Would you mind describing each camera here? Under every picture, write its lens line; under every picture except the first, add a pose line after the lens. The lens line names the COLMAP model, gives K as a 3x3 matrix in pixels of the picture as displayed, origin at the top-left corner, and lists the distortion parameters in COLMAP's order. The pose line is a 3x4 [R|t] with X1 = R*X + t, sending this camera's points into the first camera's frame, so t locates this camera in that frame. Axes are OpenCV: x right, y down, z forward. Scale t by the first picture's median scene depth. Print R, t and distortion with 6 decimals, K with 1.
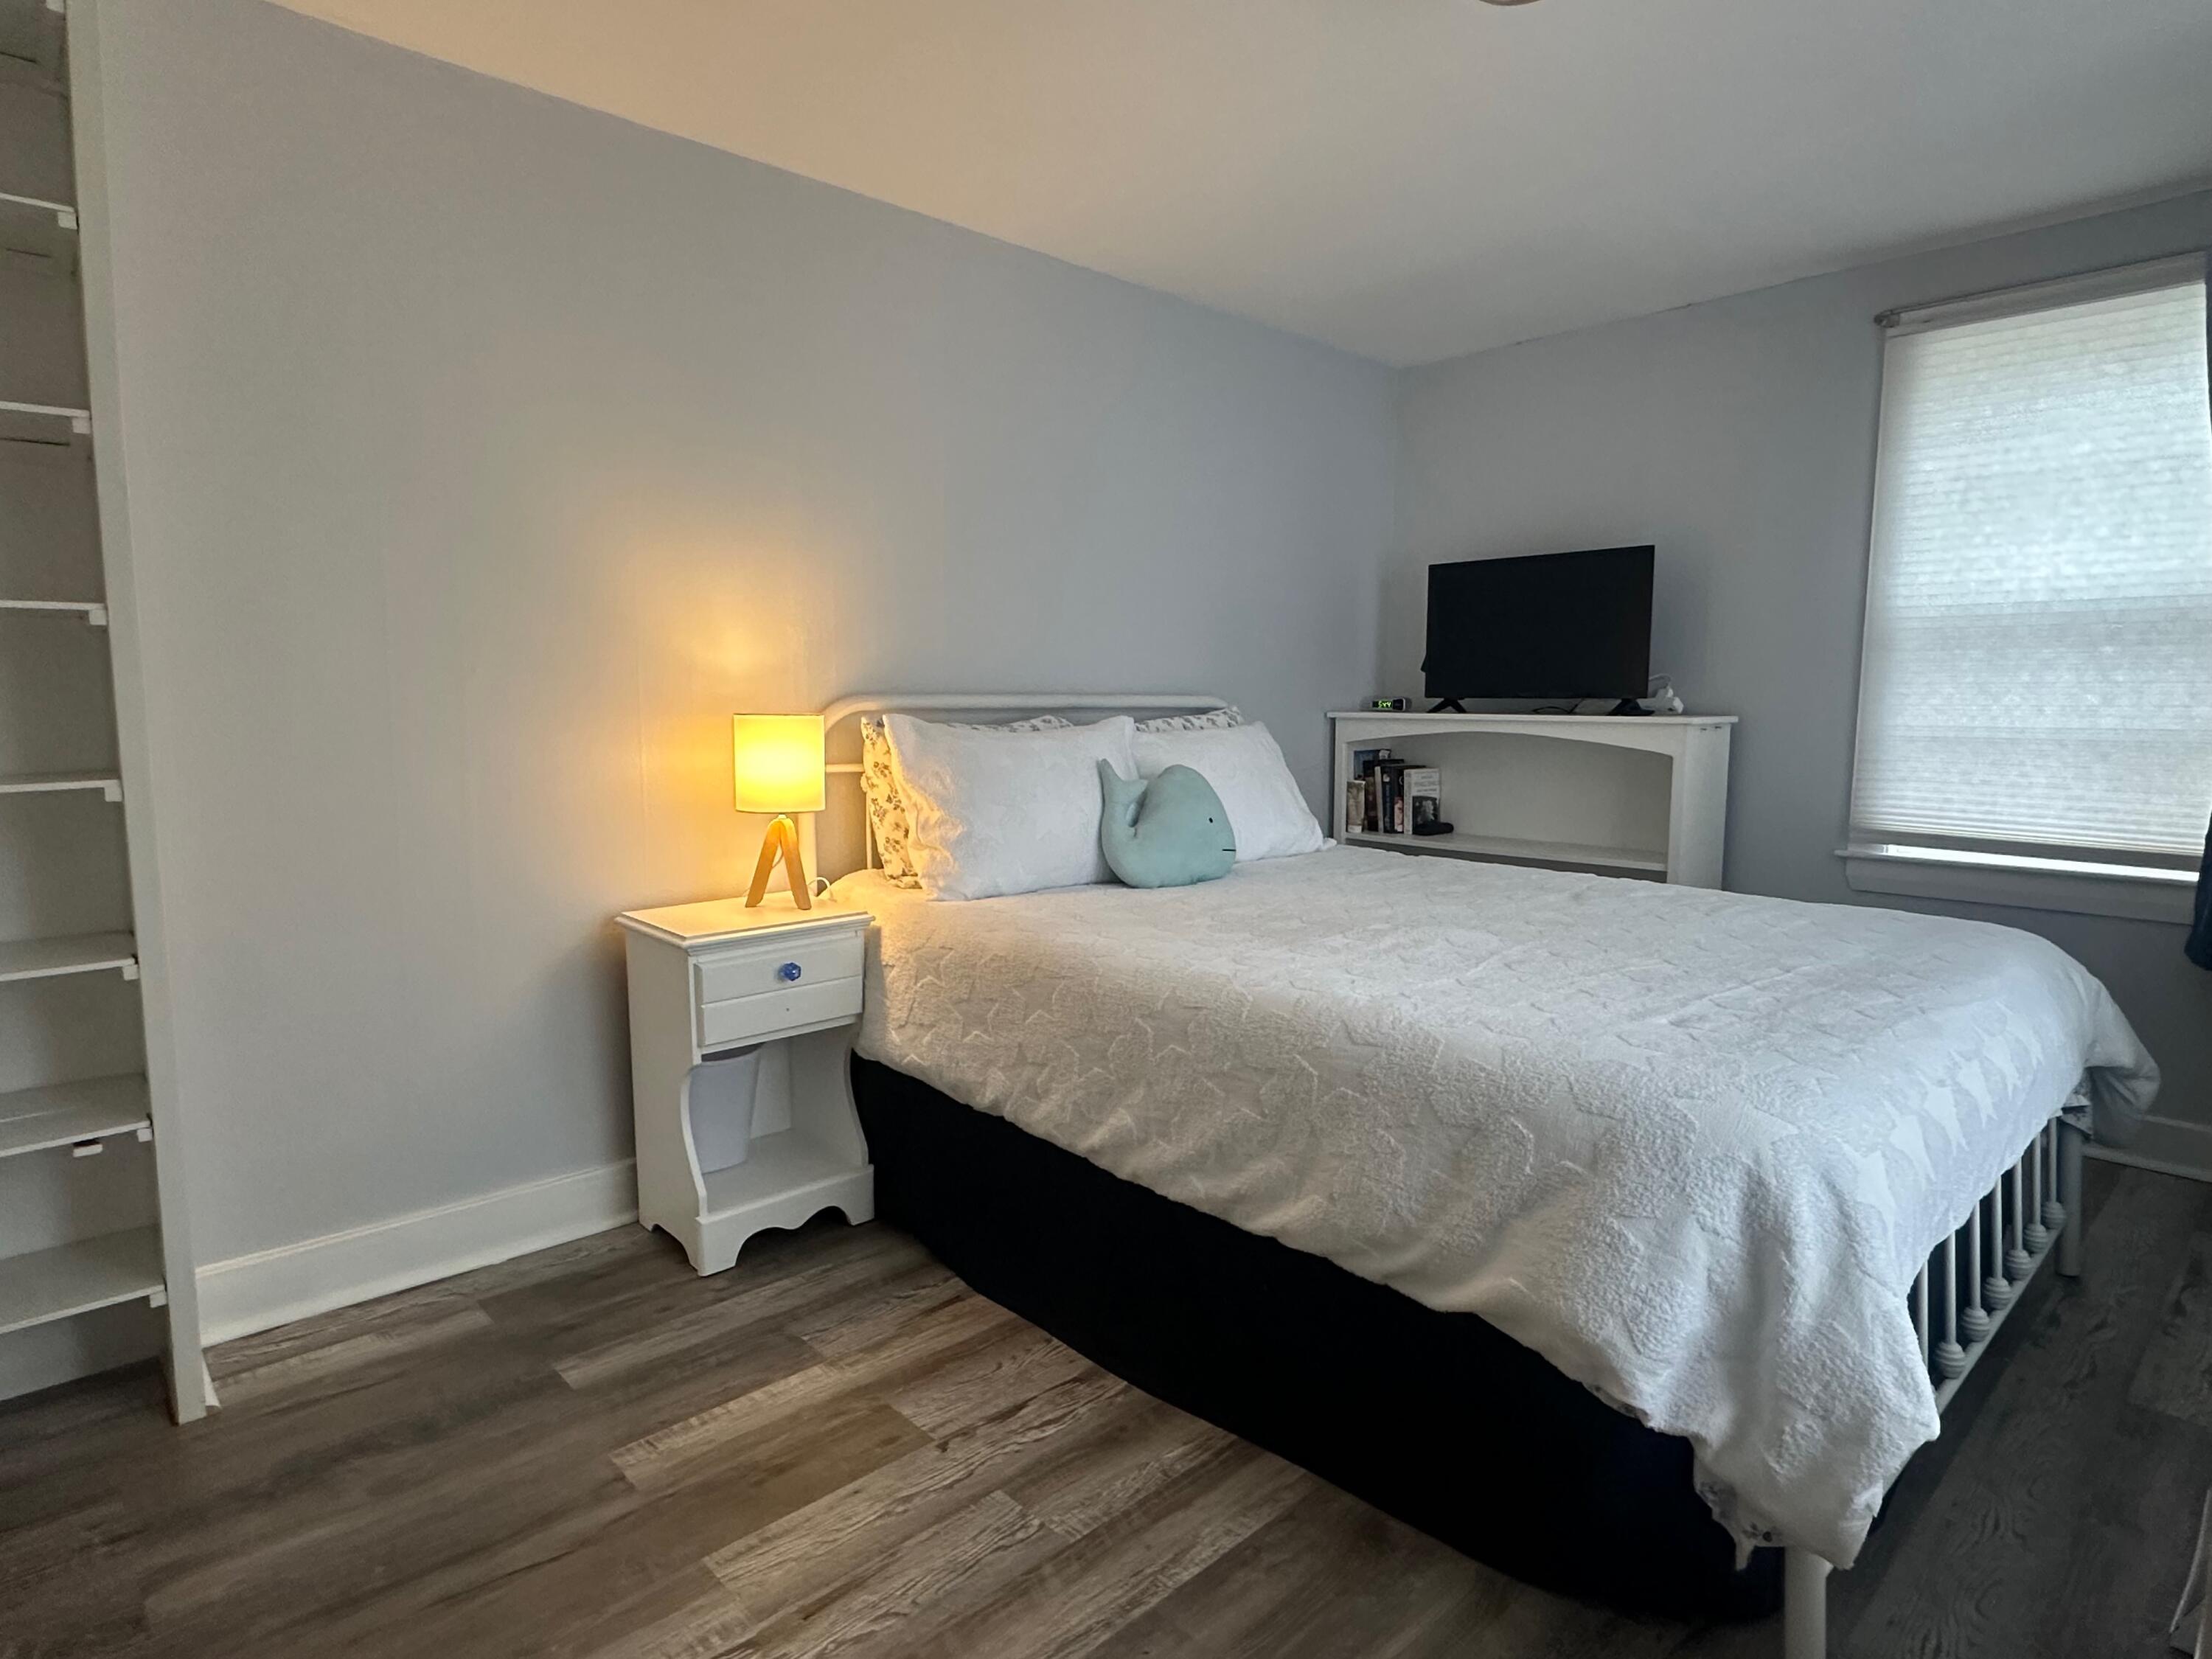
lens RADIAL K [[1249.1, 0, 1106.0], [0, 1249.1, 829.5], [0, 0, 1]] dist [0.004295, 0.002957]
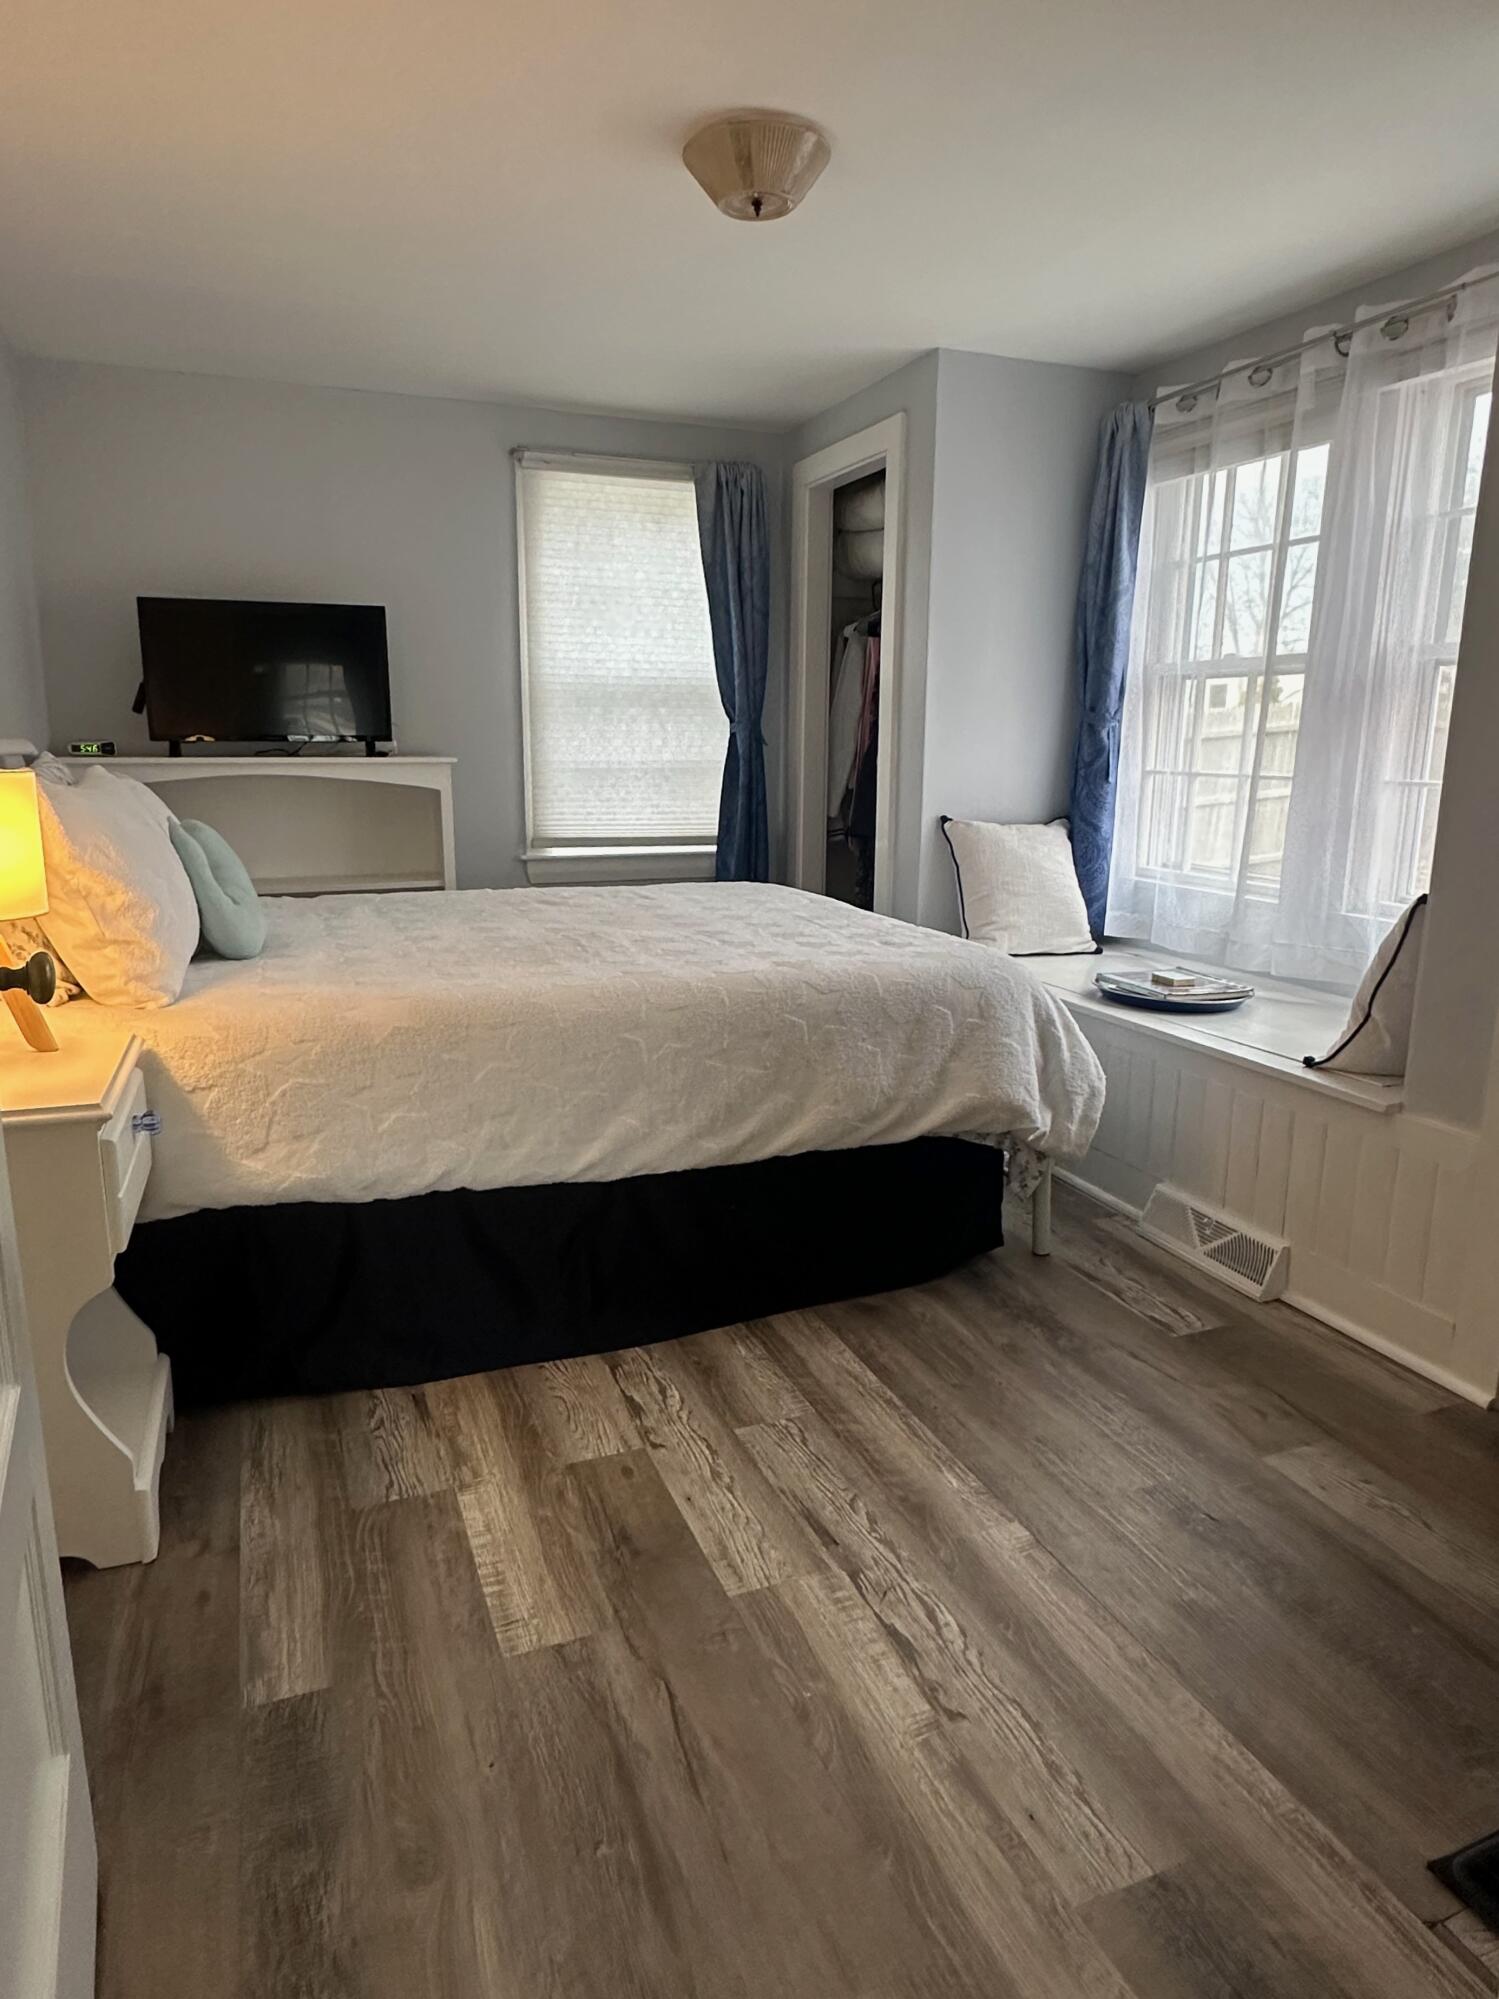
lens RADIAL K [[1211.2, 0, 749.5], [0, 1211.2, 999.5], [0, 0, 1]] dist [0.000404, 0.000659]
pose [[0.361948, -0.196157, 0.911327, -0.789706], [0.097445, 0.980216, 0.172283, -0.047552], [-0.927091, 0.026447, 0.373901, 0.419266]]
